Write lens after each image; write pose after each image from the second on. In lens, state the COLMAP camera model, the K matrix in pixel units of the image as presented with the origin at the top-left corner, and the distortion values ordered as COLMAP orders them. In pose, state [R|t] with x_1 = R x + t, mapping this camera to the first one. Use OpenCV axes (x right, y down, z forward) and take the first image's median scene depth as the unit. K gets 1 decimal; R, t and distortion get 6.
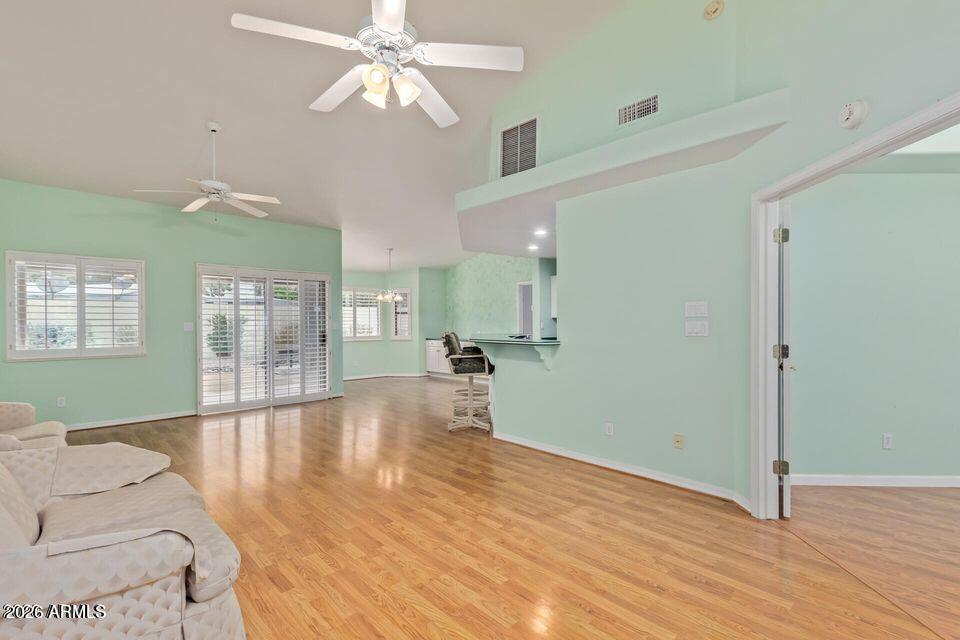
lens RADIAL K [[442.7, 0, 478.7], [0, 442.7, 326.8], [0, 0, 1]] dist [0.010649, -0.000020]
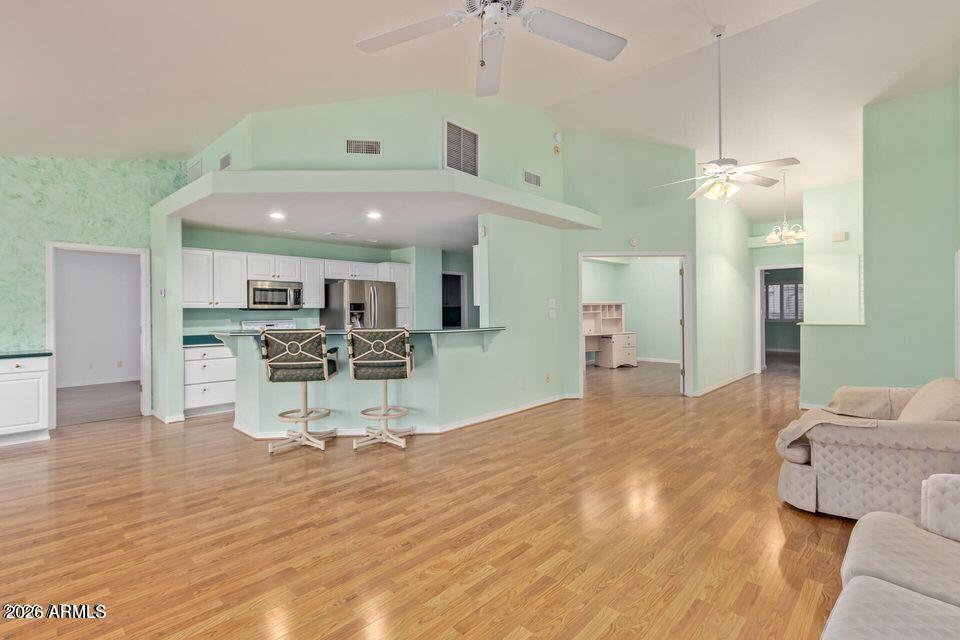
lens RADIAL K [[450.5, 0, 482.6], [0, 450.5, 319.0], [0, 0, 1]] dist [0.002084, -0.000078]
pose [[-0.056662, -0.016443, 0.998258, -0.975977], [0.021460, 0.999613, 0.017683, -0.011622], [-0.998163, 0.022425, -0.056287, 0.993115]]
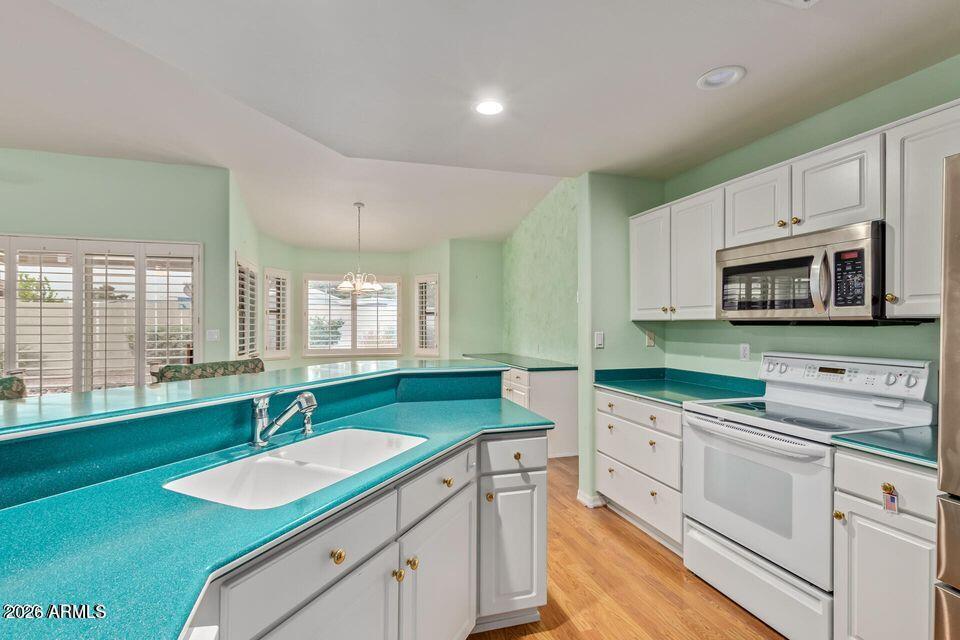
lens RADIAL K [[450.5, 0, 482.6], [0, 450.5, 319.0], [0, 0, 1]] dist [0.002084, -0.000078]
pose [[0.904614, -0.002221, -0.426226, 0.382562], [-0.007535, 0.999747, -0.021202, -0.021730], [0.426165, 0.022391, 0.904368, 0.999369]]
